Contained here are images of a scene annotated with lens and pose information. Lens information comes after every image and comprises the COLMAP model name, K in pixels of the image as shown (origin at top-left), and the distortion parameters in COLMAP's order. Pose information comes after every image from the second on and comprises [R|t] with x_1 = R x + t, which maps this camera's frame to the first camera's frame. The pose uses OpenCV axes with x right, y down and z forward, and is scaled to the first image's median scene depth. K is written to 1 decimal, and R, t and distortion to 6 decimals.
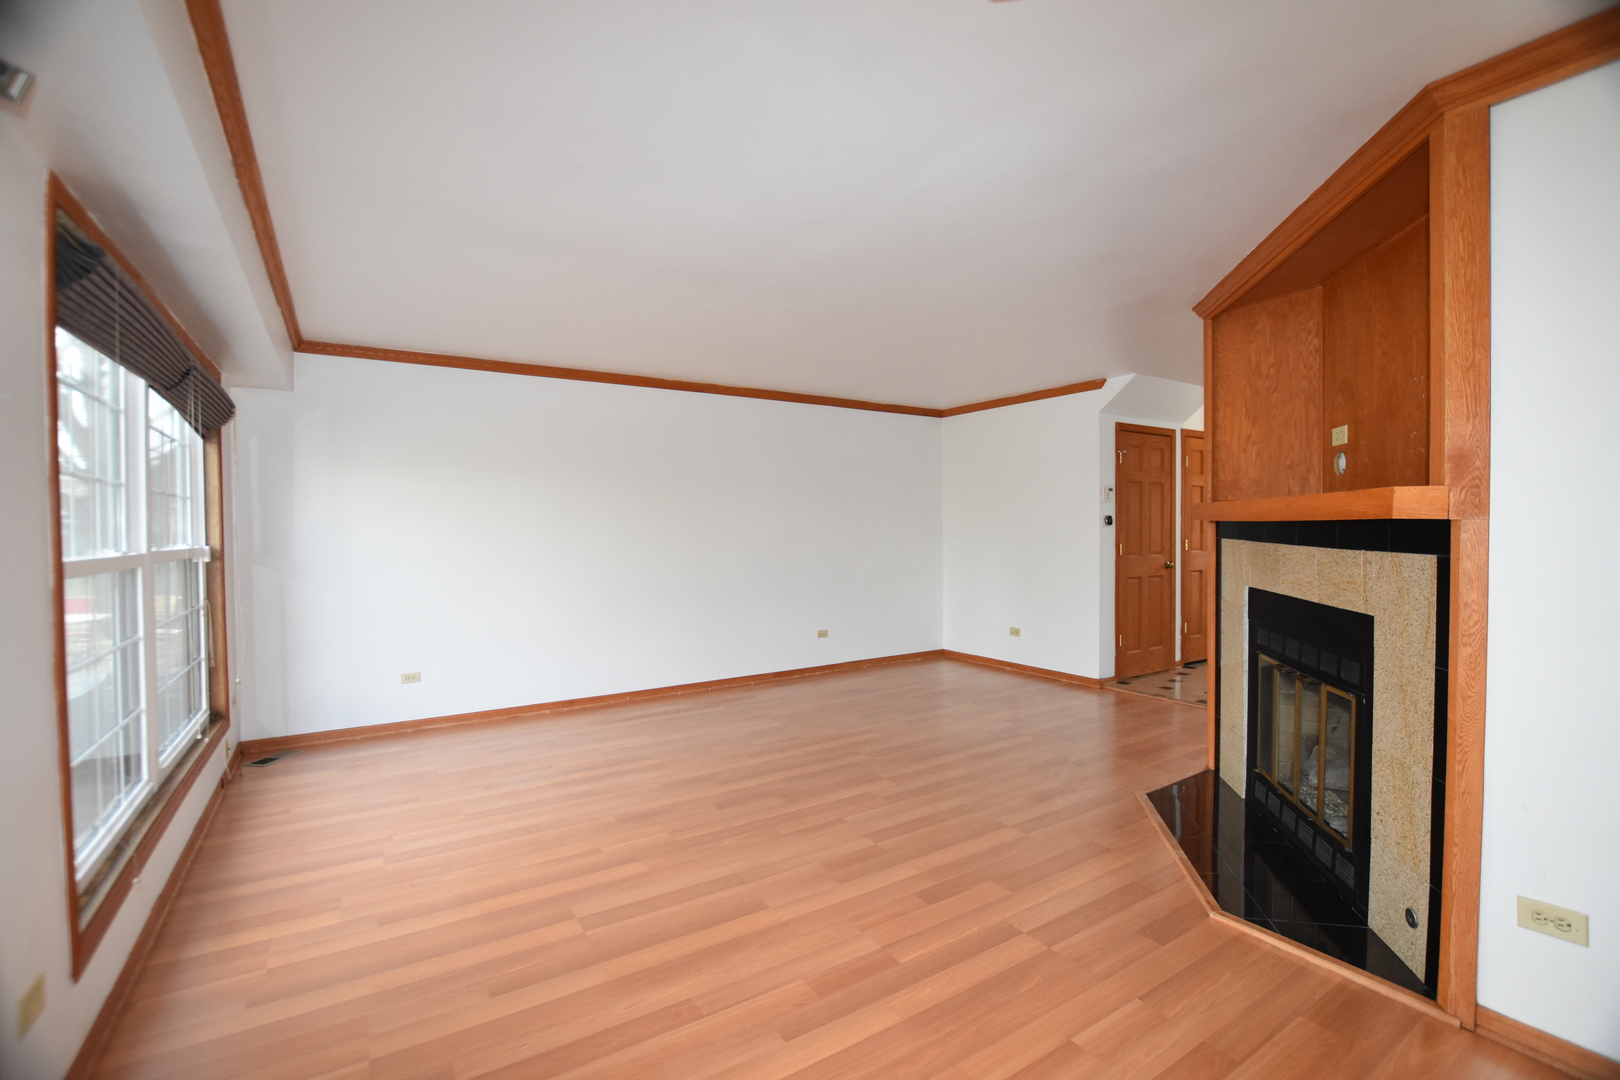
lens RADIAL K [[716.3, 0, 816.0], [0, 716.3, 544.0], [0, 0, 1]] dist [-0.029611, 0.004366]
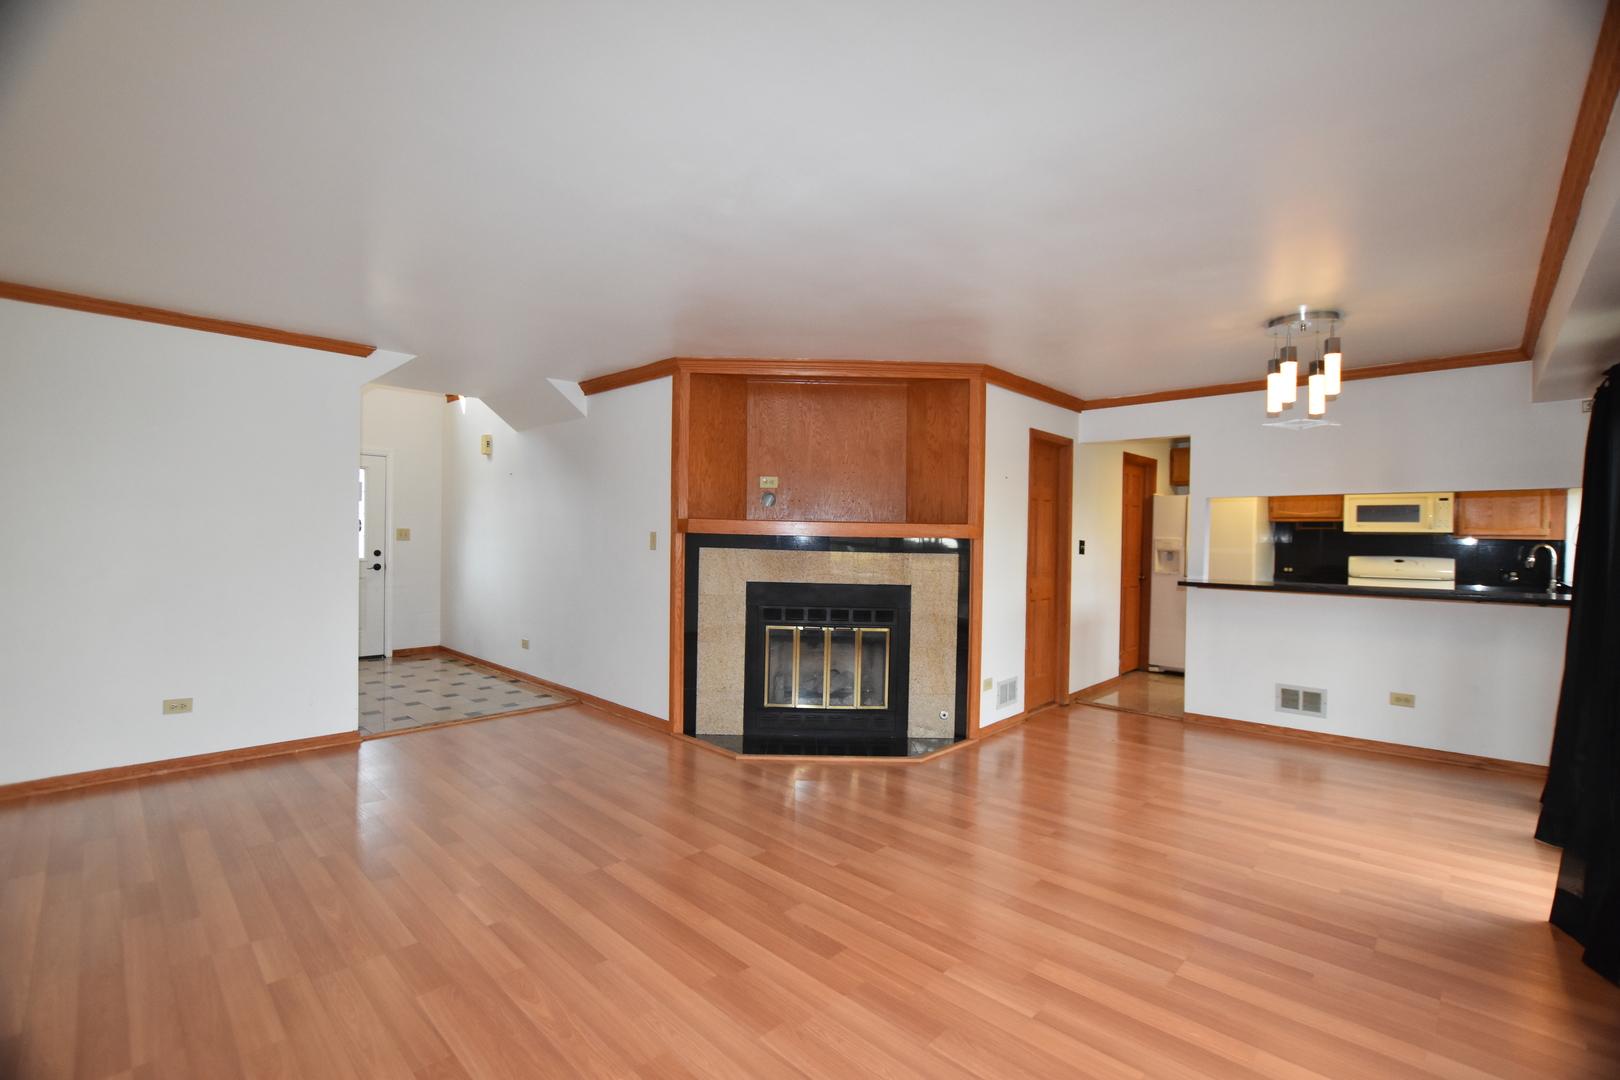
lens RADIAL K [[716.3, 0, 813.0], [0, 716.3, 547.3], [0, 0, 1]] dist [-0.029611, 0.004366]
pose [[-0.228320, -0.007644, 0.973556, -0.740859], [0.009245, 0.999907, 0.010019, -0.019337], [-0.973542, 0.011288, -0.228229, 1.107633]]
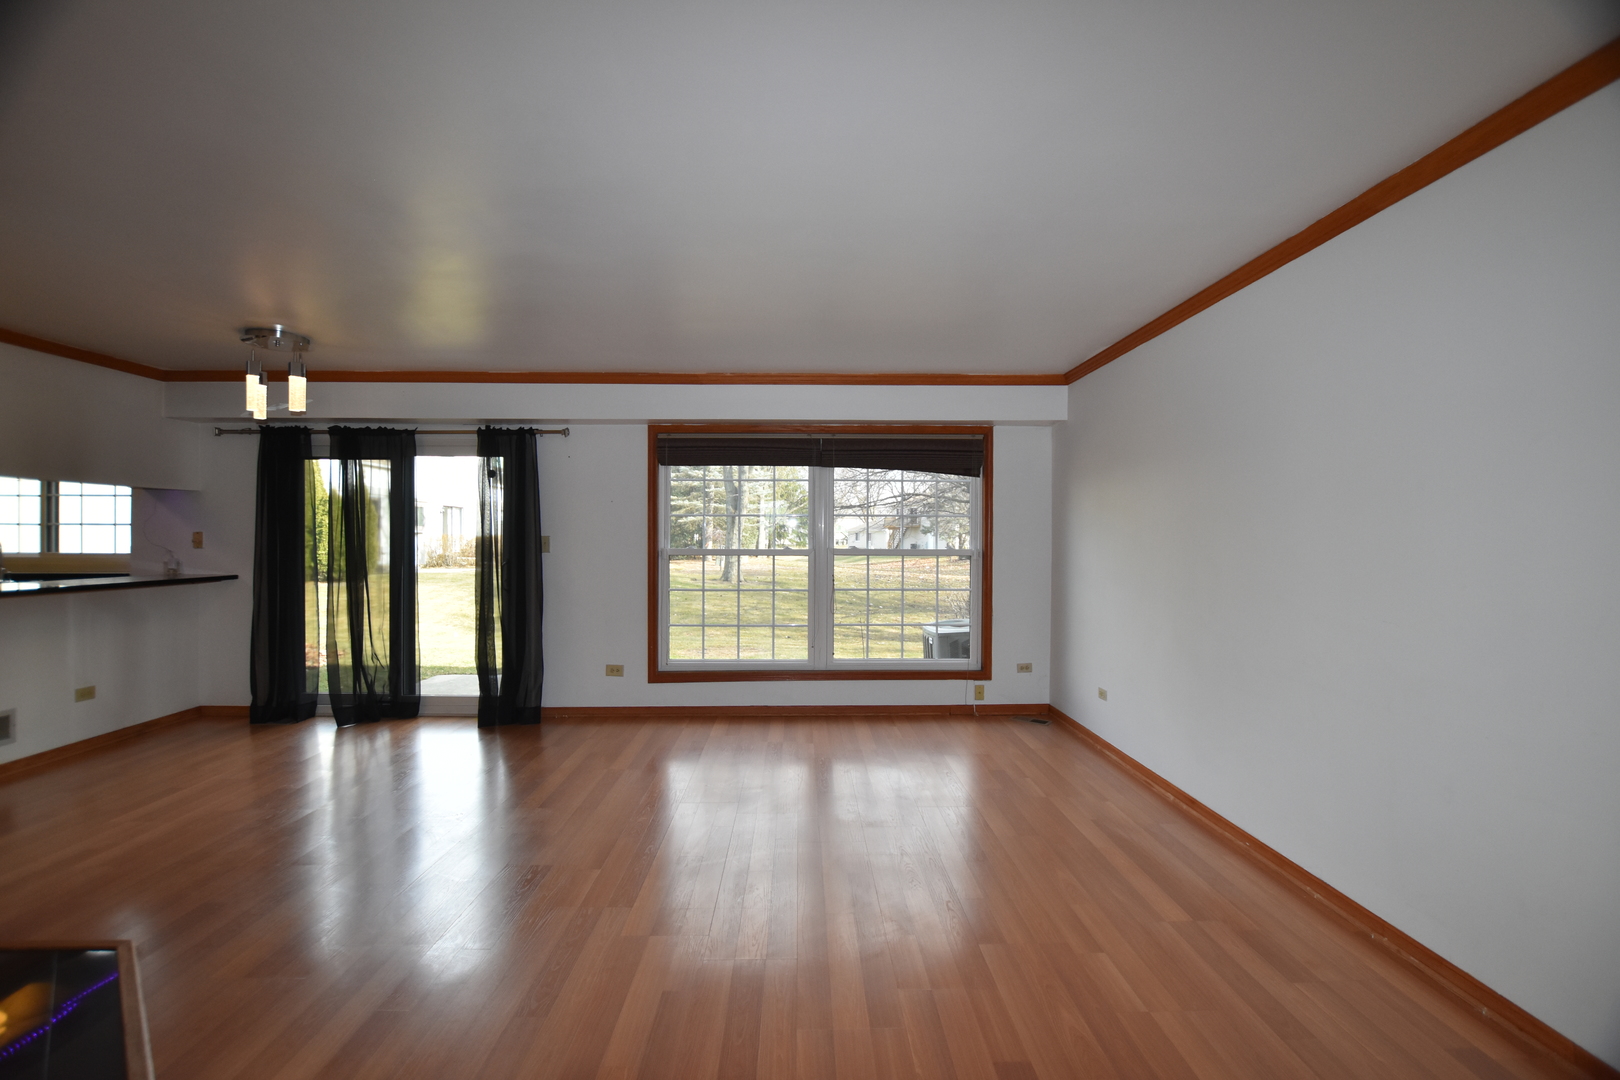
lens RADIAL K [[716.3, 0, 817.0], [0, 716.3, 540.5], [0, 0, 1]] dist [-0.029611, 0.004366]
pose [[-0.522550, 0.011259, -0.852534, 0.579762], [-0.014987, 0.999637, 0.022387, -0.040002], [0.852477, 0.024476, -0.522192, 1.518847]]
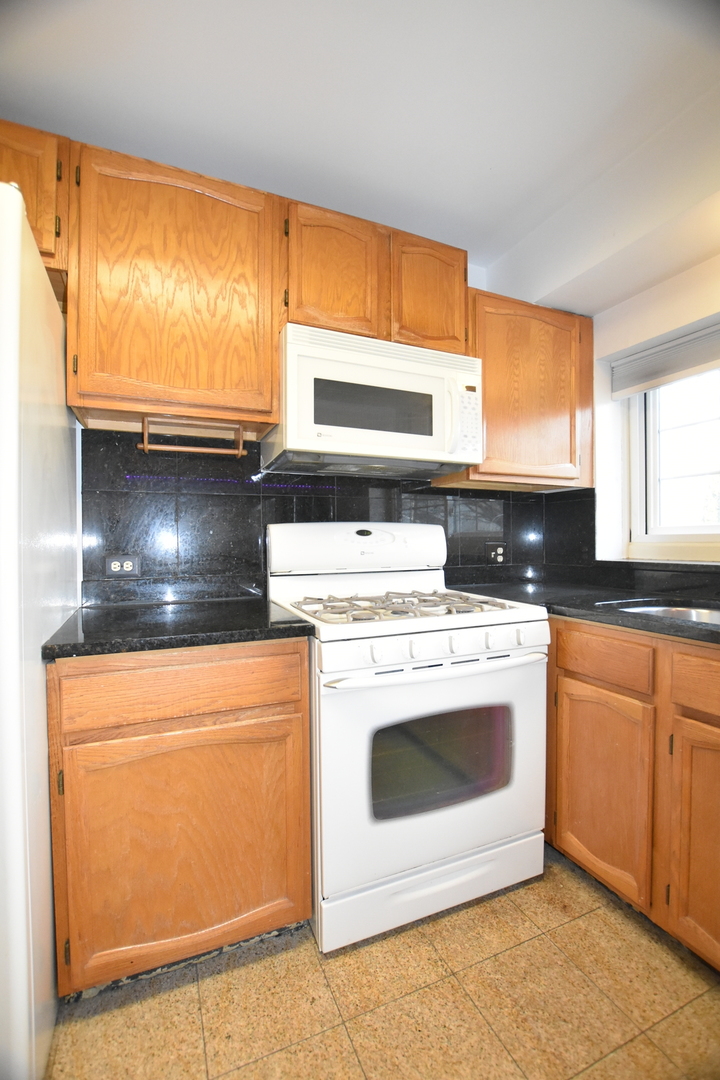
lens RADIAL K [[477.6, 0, 362.9], [0, 477.6, 545.5], [0, 0, 1]] dist [-0.029611, 0.004366]
pose [[-0.987300, 0.015842, 0.158076, 0.585109], [0.020687, 0.999364, 0.029053, 0.046803], [-0.157515, 0.031954, -0.986999, -0.227179]]
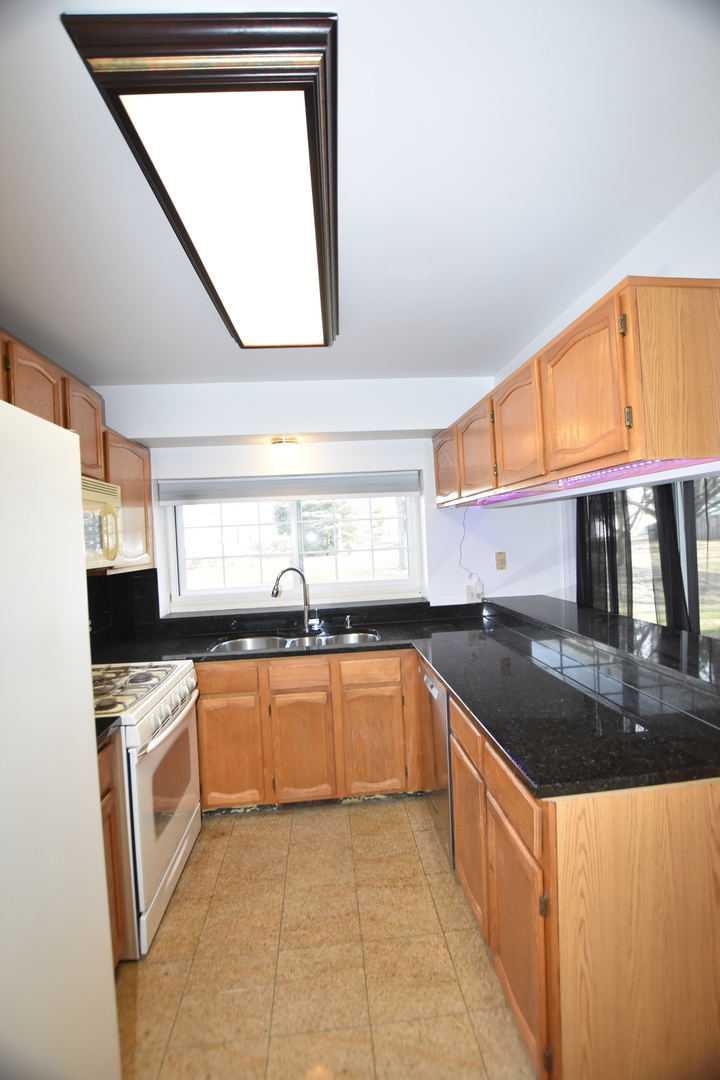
lens RADIAL K [[477.6, 0, 354.9], [0, 477.6, 534.3], [0, 0, 1]] dist [-0.029611, 0.004366]
pose [[-0.478140, 0.034216, -0.877617, 0.982265], [0.040584, 0.999034, 0.016839, -0.067493], [0.877346, -0.027566, -0.479067, -0.131312]]
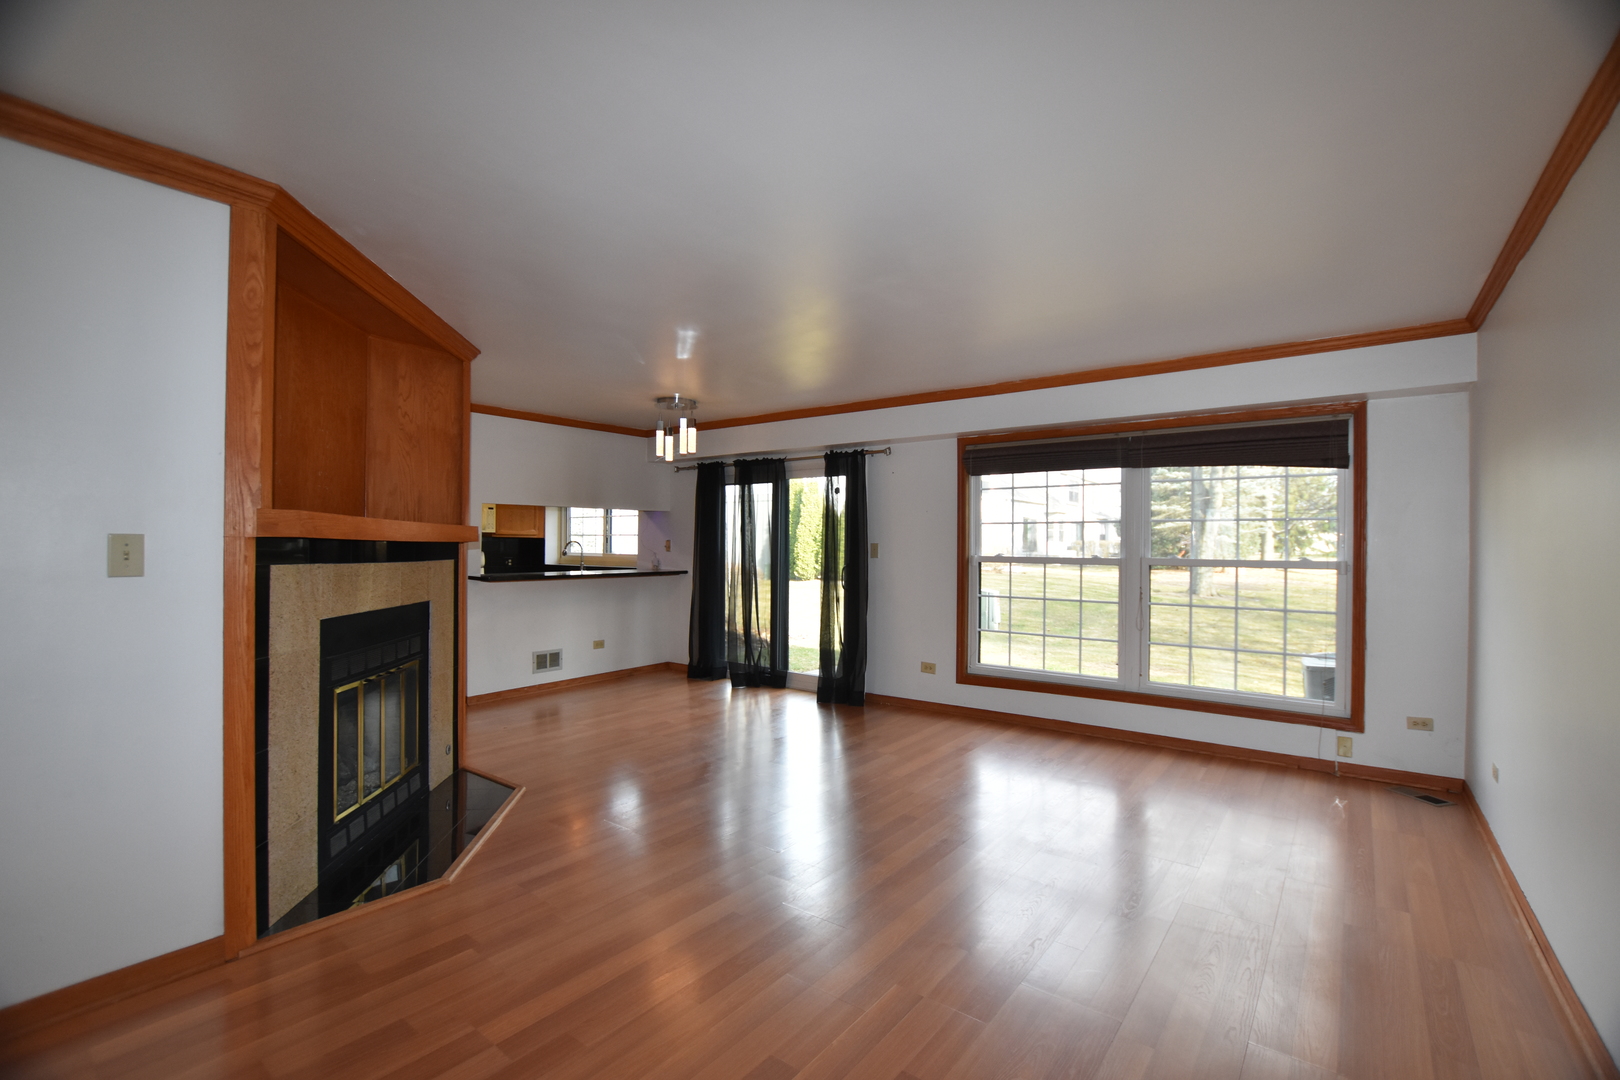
lens RADIAL K [[716.3, 0, 812.9], [0, 716.3, 539.9], [0, 0, 1]] dist [-0.029611, 0.004366]
pose [[-0.941012, 0.002303, -0.338366, 0.326569], [-0.003807, 0.999841, 0.017393, -0.044818], [0.338352, 0.017655, -0.940854, 1.810396]]
